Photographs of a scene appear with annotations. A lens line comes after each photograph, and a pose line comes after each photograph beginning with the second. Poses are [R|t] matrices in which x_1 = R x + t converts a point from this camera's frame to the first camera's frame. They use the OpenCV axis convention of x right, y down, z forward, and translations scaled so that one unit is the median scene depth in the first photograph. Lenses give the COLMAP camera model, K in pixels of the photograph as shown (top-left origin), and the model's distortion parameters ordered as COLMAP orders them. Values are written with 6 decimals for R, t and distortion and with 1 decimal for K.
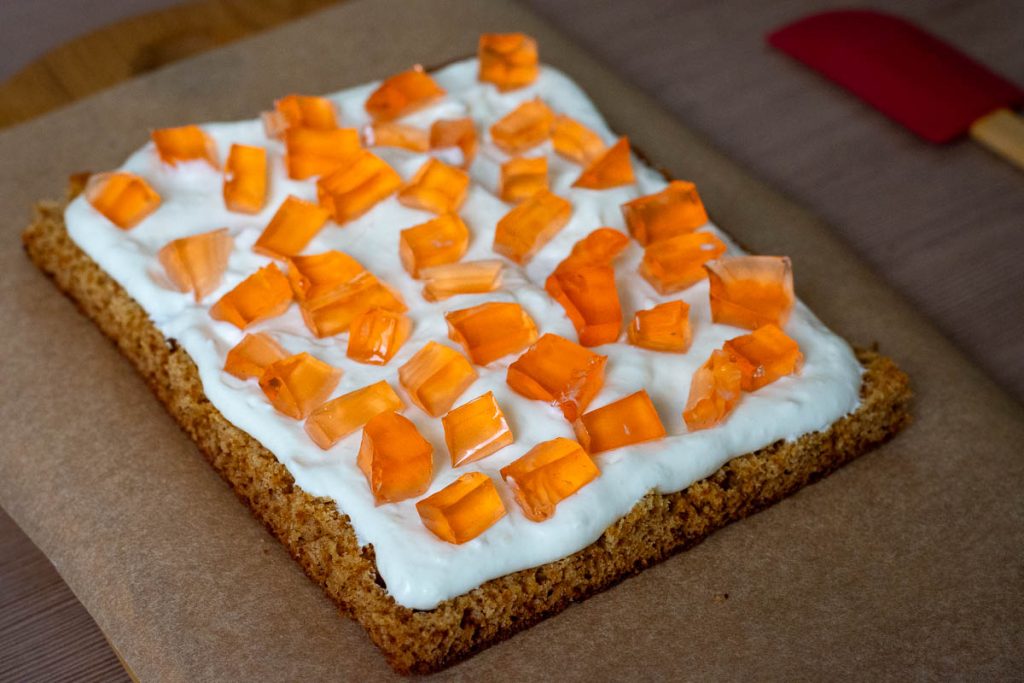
lens RADIAL K [[2679.4, 0, 512.0], [0, 2679.4, 341.5], [0, 0, 1]] dist [-0.100269, -0.086563]
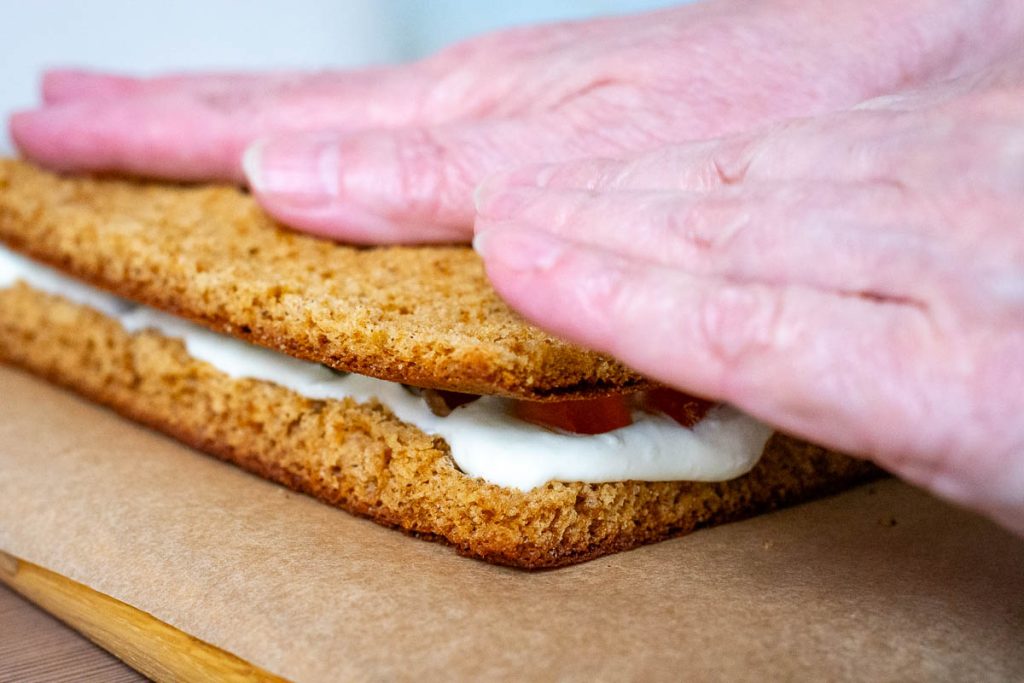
lens RADIAL K [[2679.4, 0, 512.0], [0, 2679.4, 341.5], [0, 0, 1]] dist [-0.100269, -0.086563]
pose [[0.990367, -0.003154, 0.138431, -0.133634], [0.061126, 0.907012, -0.416645, 0.357271], [-0.124244, 0.421093, 0.898468, 0.293955]]
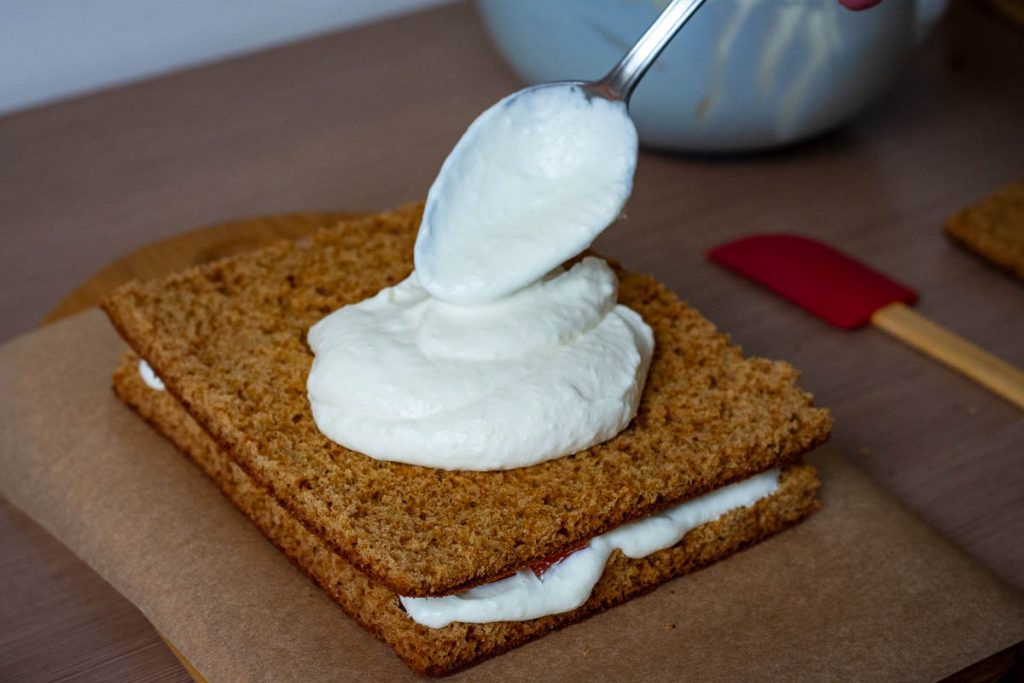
lens RADIAL K [[2647.8, 0, 512.0], [0, 2647.8, 341.5], [0, 0, 1]] dist [-0.227861, 0.642093]
pose [[0.999928, 0.000739, 0.011957, -0.011669], [0.001175, 0.987233, -0.159276, 0.158880], [-0.011922, 0.159278, 0.987162, -0.255336]]
